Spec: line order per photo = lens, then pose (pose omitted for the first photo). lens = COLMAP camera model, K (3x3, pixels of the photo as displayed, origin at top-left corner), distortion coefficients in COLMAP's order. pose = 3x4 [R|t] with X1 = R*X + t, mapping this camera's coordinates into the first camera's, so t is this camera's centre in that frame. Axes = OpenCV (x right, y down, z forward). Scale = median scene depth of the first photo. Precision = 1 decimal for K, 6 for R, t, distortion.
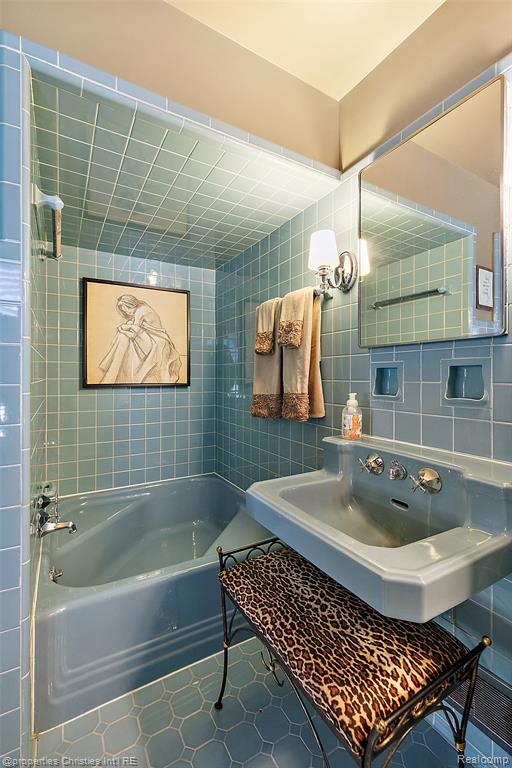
lens RADIAL K [[332.4, 0, 255.0], [0, 332.4, 377.1], [0, 0, 1]] dist [0.002938, 0.000798]
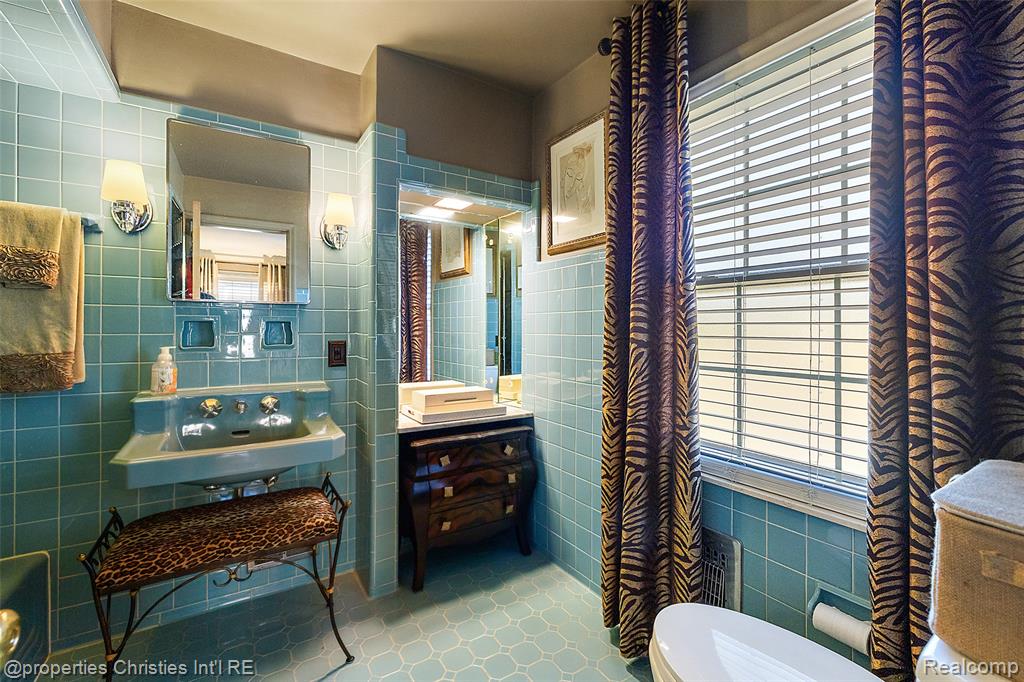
lens RADIAL K [[443.2, 0, 518.0], [0, 443.2, 334.1], [0, 0, 1]] dist [0.002938, 0.000798]
pose [[-0.049578, -0.010597, 0.998714, -0.912389], [0.000853, 0.999943, 0.010653, -0.001029], [-0.998770, 0.001380, -0.049567, 0.041982]]
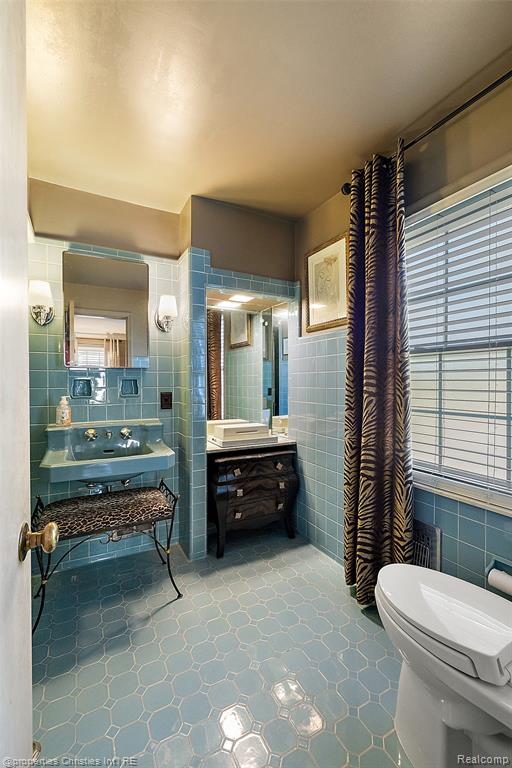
lens RADIAL K [[332.4, 0, 251.8], [0, 332.4, 388.3], [0, 0, 1]] dist [0.002938, 0.000798]
pose [[0.037312, -0.017019, 0.999159, -1.054725], [0.004262, 0.999849, 0.016872, -0.008689], [-0.999295, 0.003629, 0.037379, 0.072604]]
